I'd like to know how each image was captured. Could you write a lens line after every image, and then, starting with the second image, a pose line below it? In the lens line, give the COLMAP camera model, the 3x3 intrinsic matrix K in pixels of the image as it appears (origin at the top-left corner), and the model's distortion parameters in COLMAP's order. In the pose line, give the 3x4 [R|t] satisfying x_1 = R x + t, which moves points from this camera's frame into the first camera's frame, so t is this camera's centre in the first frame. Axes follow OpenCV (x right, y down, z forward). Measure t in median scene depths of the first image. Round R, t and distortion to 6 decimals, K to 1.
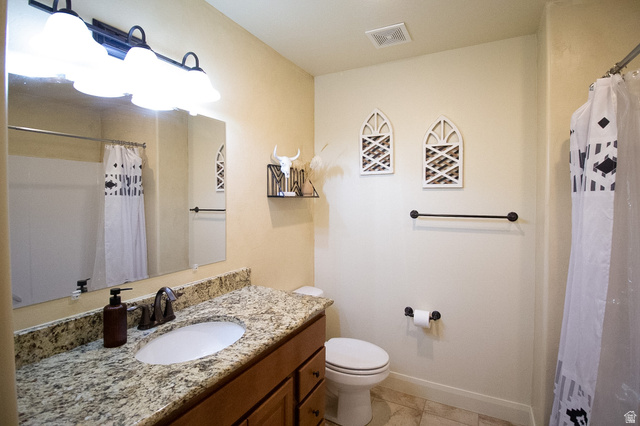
lens RADIAL K [[308.7, 0, 321.9], [0, 308.7, 213.0], [0, 0, 1]] dist [0.001232, -0.000147]
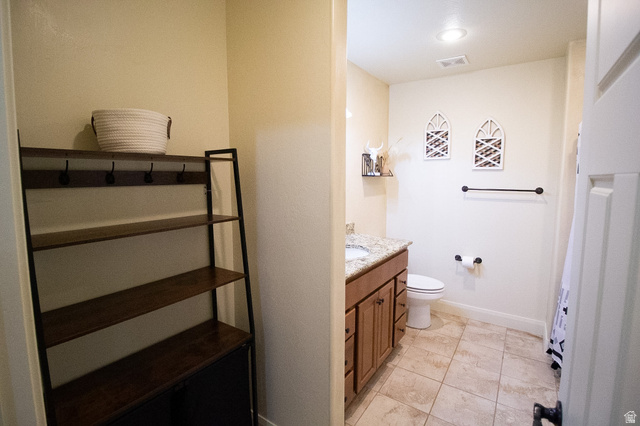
lens RADIAL K [[308.7, 0, 318.1], [0, 308.7, 211.1], [0, 0, 1]] dist [0.001232, -0.000147]
pose [[0.993265, 0.016439, -0.114690, -0.201343], [-0.008788, 0.997721, 0.066896, 0.018033], [0.115529, -0.065438, 0.991146, -0.471727]]
